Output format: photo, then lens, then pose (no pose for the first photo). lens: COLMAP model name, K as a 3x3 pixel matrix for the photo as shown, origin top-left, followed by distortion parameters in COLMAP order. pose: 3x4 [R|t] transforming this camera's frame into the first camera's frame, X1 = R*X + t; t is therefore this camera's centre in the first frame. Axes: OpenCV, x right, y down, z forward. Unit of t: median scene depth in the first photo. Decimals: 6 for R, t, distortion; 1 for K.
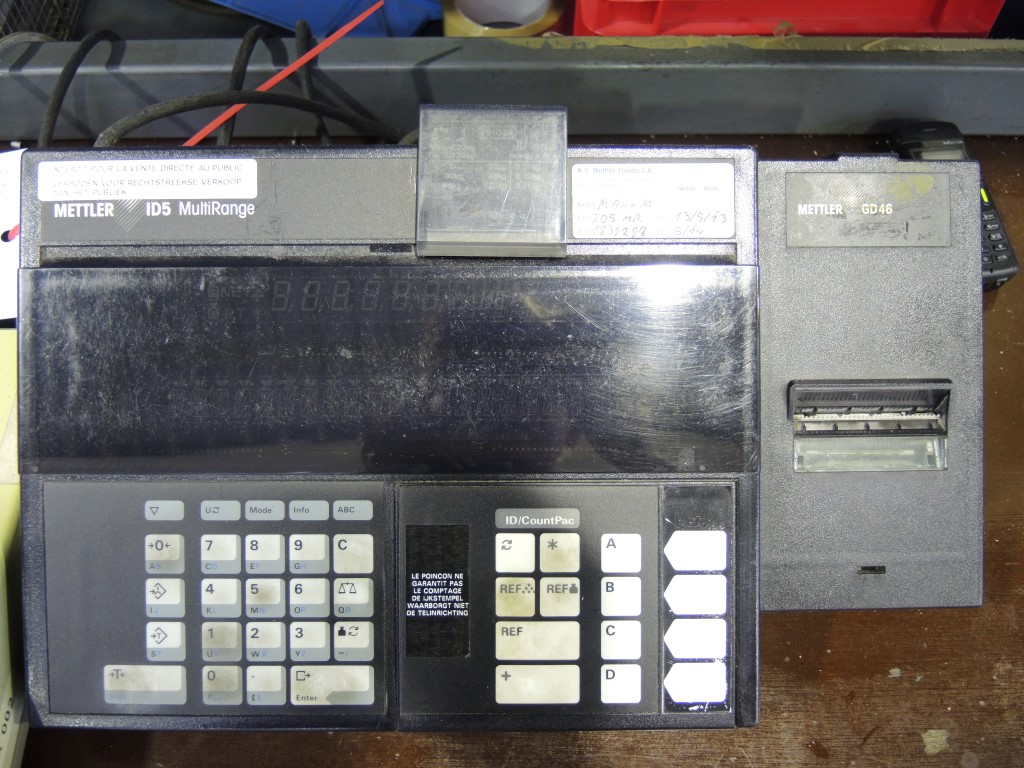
lens RADIAL K [[942.6, 0, 512.0], [0, 942.6, 384.0], [0, 0, 1]] dist [-0.020253, -0.055285]
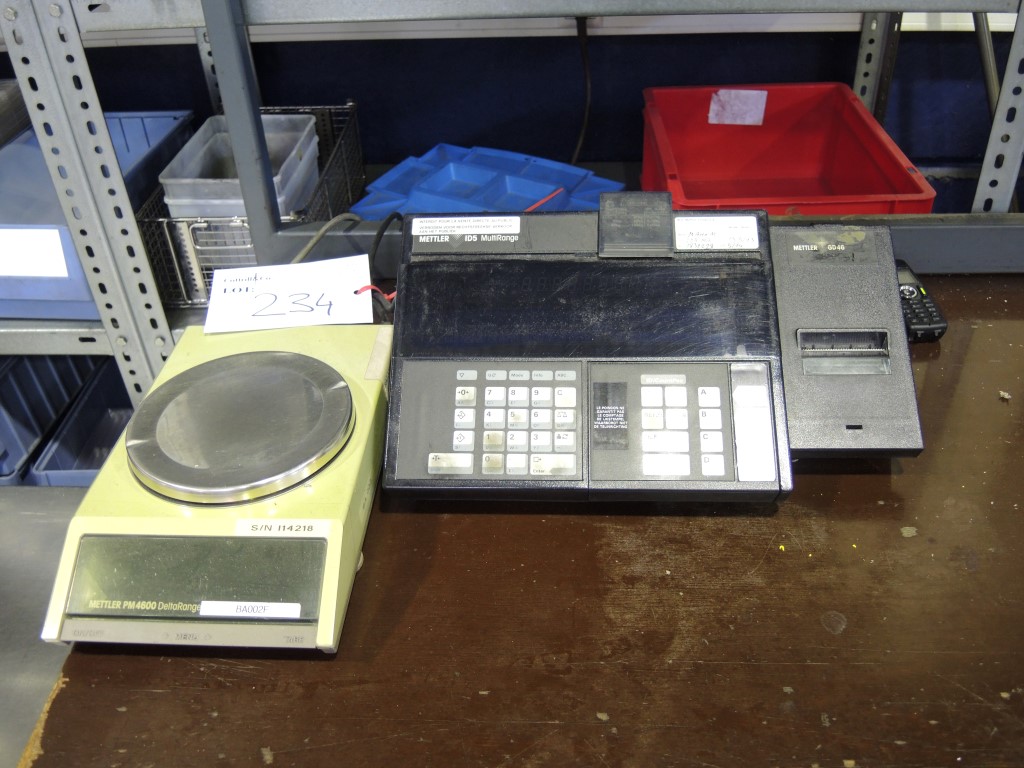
lens RADIAL K [[942.6, 0, 512.0], [0, 942.6, 384.0], [0, 0, 1]] dist [-0.020253, -0.055285]
pose [[0.996800, -0.002886, -0.079889, -0.124419], [-0.027467, 0.926139, -0.376181, 0.869940], [0.075074, 0.377171, 0.923096, -0.761150]]
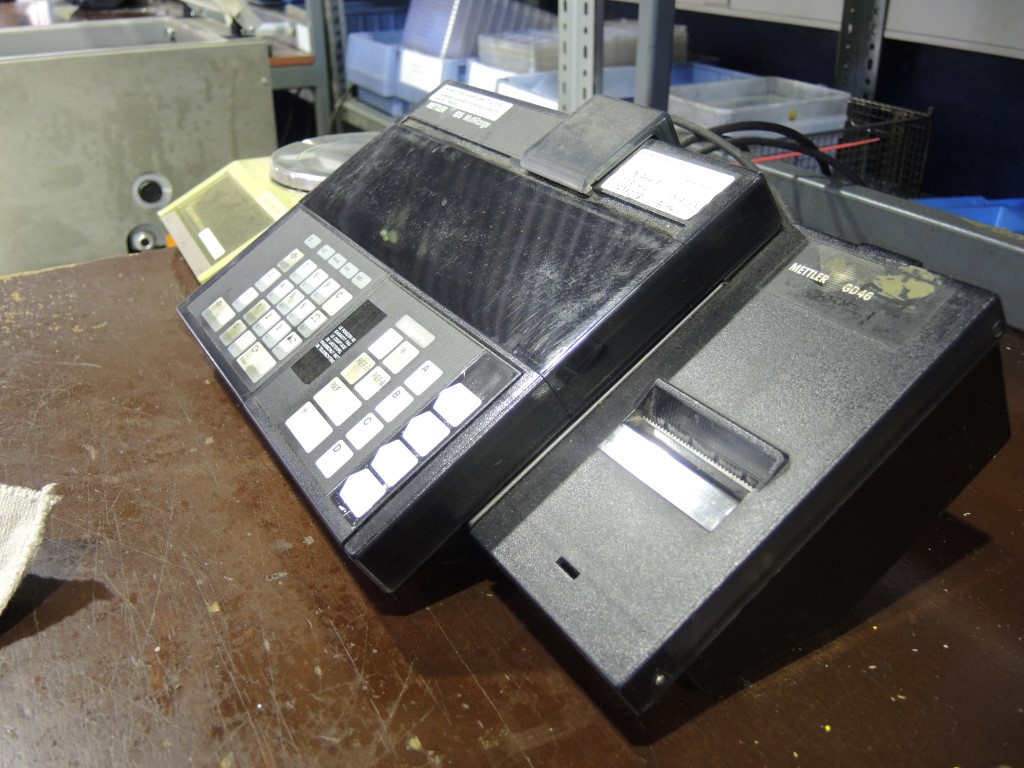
lens RADIAL K [[942.6, 0, 512.0], [0, 942.6, 384.0], [0, 0, 1]] dist [-0.020253, -0.055285]
pose [[0.498888, 0.378986, -0.779411, 1.043430], [-0.732851, 0.664551, -0.145950, 0.271038], [0.462645, 0.644004, 0.609276, 0.375748]]
